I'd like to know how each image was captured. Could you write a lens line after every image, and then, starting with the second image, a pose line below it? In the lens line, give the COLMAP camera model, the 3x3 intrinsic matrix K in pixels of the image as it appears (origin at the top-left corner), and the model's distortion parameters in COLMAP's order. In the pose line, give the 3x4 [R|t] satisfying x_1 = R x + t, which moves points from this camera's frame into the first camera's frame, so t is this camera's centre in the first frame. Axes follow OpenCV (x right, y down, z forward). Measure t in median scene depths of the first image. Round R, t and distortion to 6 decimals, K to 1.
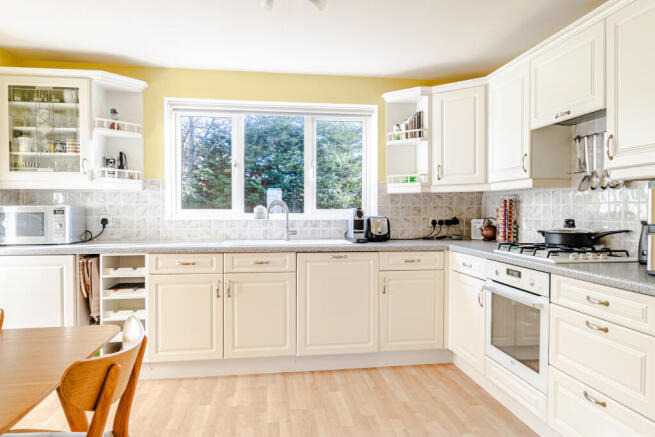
lens RADIAL K [[426.6, 0, 327.5], [0, 426.6, 218.5], [0, 0, 1]] dist [0.000095, 0.000396]
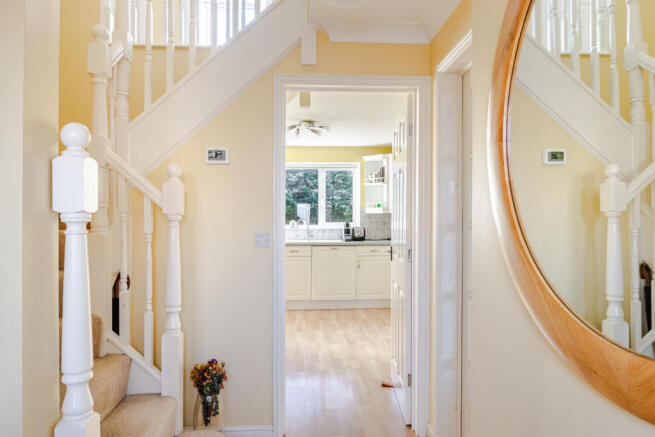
lens RADIAL K [[426.6, 0, 327.5], [0, 426.6, 218.5], [0, 0, 1]] dist [0.000095, 0.000396]
pose [[0.997486, -0.001036, -0.070863, 0.113177], [-0.000167, 0.999856, -0.016974, -0.009023], [0.070870, 0.016943, 0.997342, -0.774870]]
